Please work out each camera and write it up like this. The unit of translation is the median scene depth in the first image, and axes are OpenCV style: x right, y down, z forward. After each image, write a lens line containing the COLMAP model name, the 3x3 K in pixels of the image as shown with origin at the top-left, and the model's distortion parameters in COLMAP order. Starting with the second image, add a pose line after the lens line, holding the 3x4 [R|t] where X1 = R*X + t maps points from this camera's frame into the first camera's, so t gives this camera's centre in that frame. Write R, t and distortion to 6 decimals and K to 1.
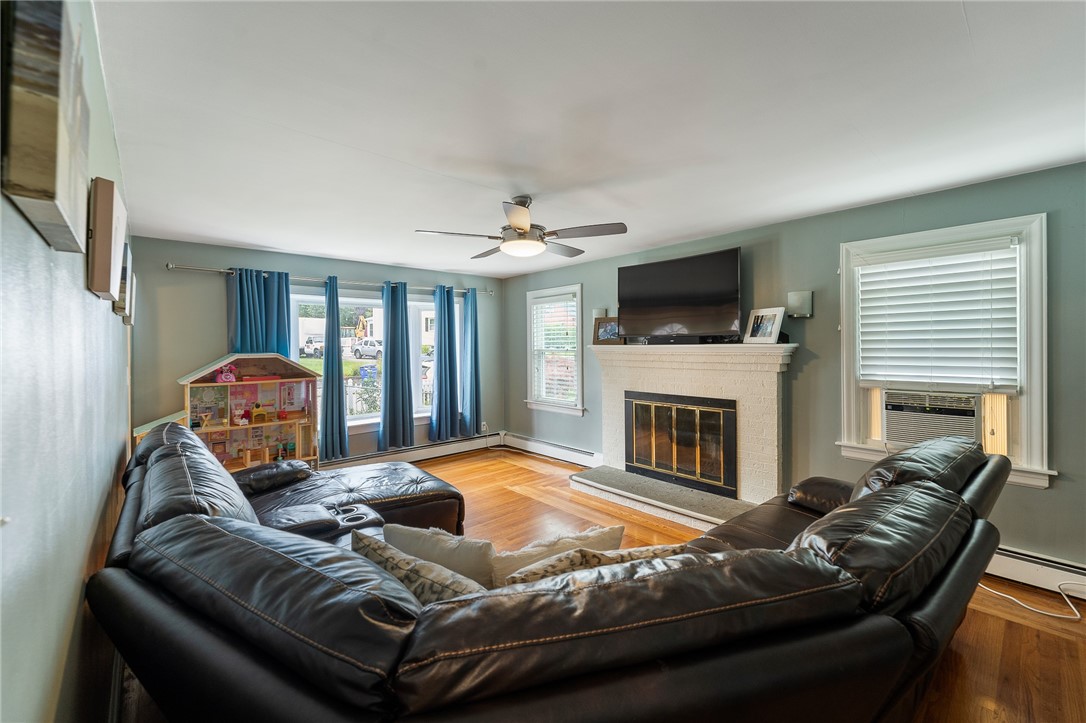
lens RADIAL K [[439.6, 0, 545.5], [0, 439.6, 348.5], [0, 0, 1]] dist [0.001950, 0.000159]
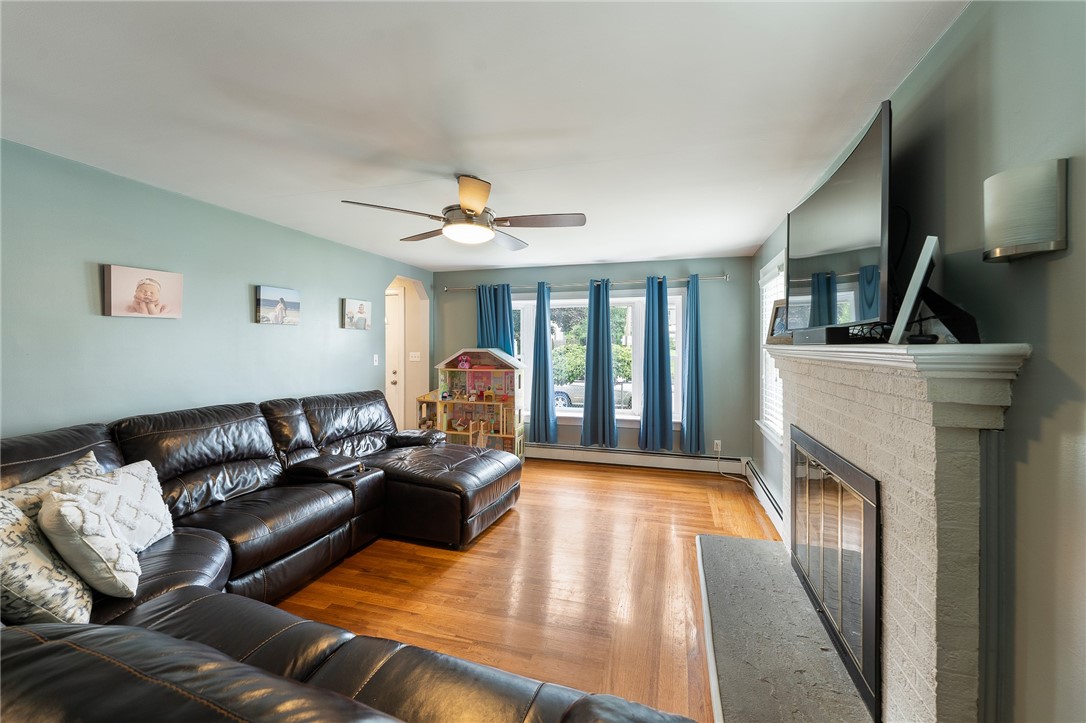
lens RADIAL K [[439.6, 0, 545.5], [0, 439.6, 348.5], [0, 0, 1]] dist [0.001950, 0.000159]
pose [[0.522469, 0.016983, -0.852489, 0.536436], [-0.013236, 0.999843, 0.011806, -0.006159], [0.852556, 0.005115, 0.522611, 0.453081]]
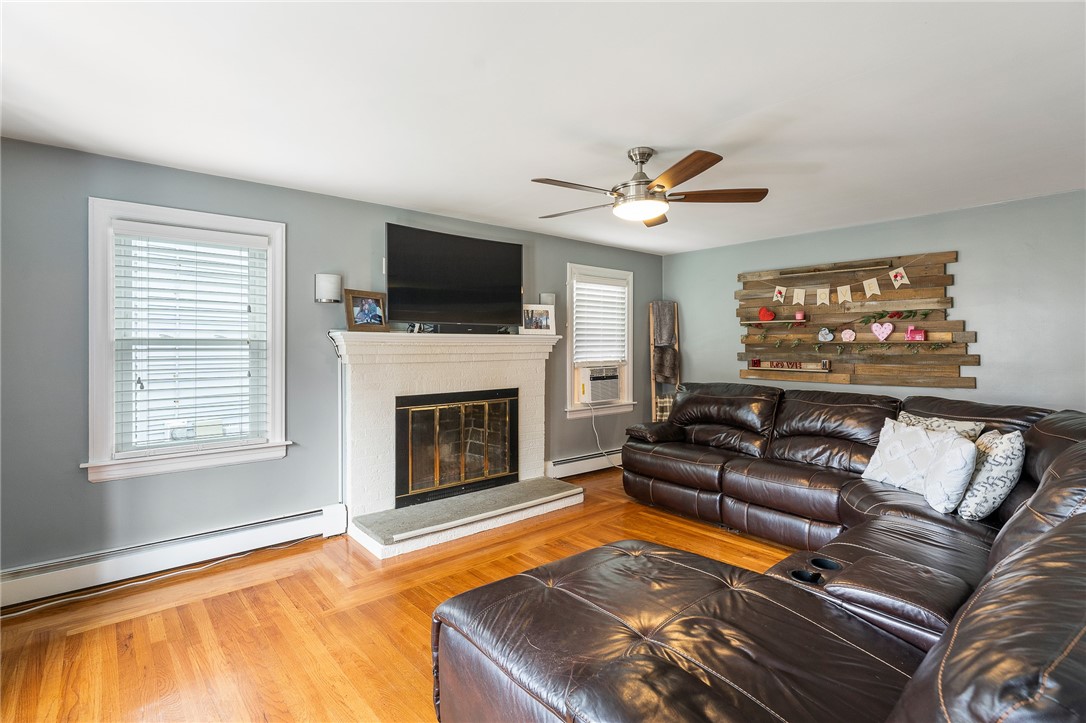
lens RADIAL K [[526.2, 0, 546.4], [0, 526.2, 337.0], [0, 0, 1]] dist [0.001229, 0.000414]
pose [[0.020118, 0.006894, 0.999774, -0.725500], [-0.007543, 0.999949, -0.006743, 0.001928], [-0.999769, -0.007405, 0.020169, 0.788407]]
